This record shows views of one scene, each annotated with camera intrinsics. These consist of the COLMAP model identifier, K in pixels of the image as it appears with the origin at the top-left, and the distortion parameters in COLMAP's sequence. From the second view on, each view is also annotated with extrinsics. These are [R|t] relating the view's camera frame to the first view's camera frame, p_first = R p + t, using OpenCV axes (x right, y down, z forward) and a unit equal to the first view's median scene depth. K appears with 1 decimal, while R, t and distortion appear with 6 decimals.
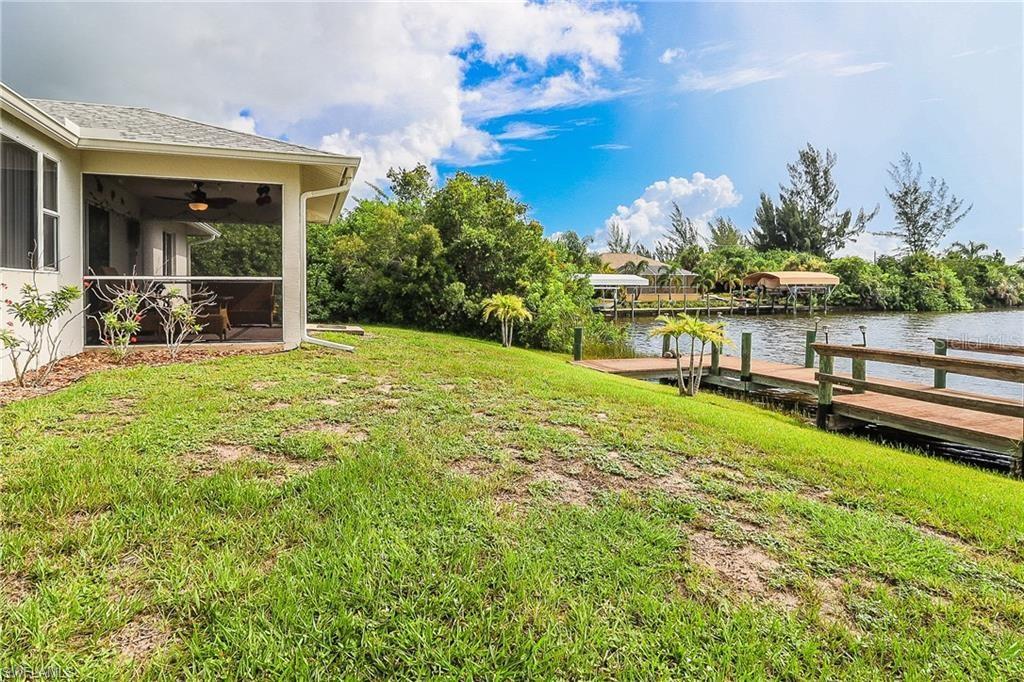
lens RADIAL K [[546.7, 0, 494.1], [0, 546.7, 298.3], [0, 0, 1]] dist [-0.018963, -0.001547]
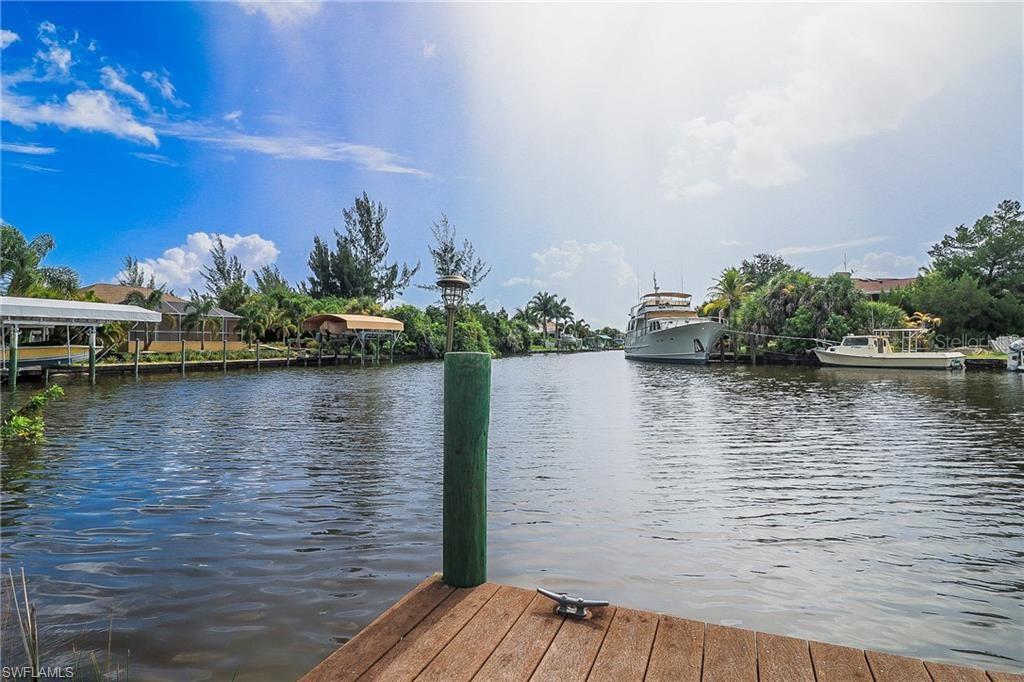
lens RADIAL K [[530.3, 0, 507.1], [0, 530.3, 317.8], [0, 0, 1]] dist [0.001091, -0.014320]
pose [[0.679867, 0.034114, 0.732542, 0.078682], [0.017886, 0.997849, -0.063069, 0.011236], [-0.733118, 0.055981, 0.677794, 0.218877]]
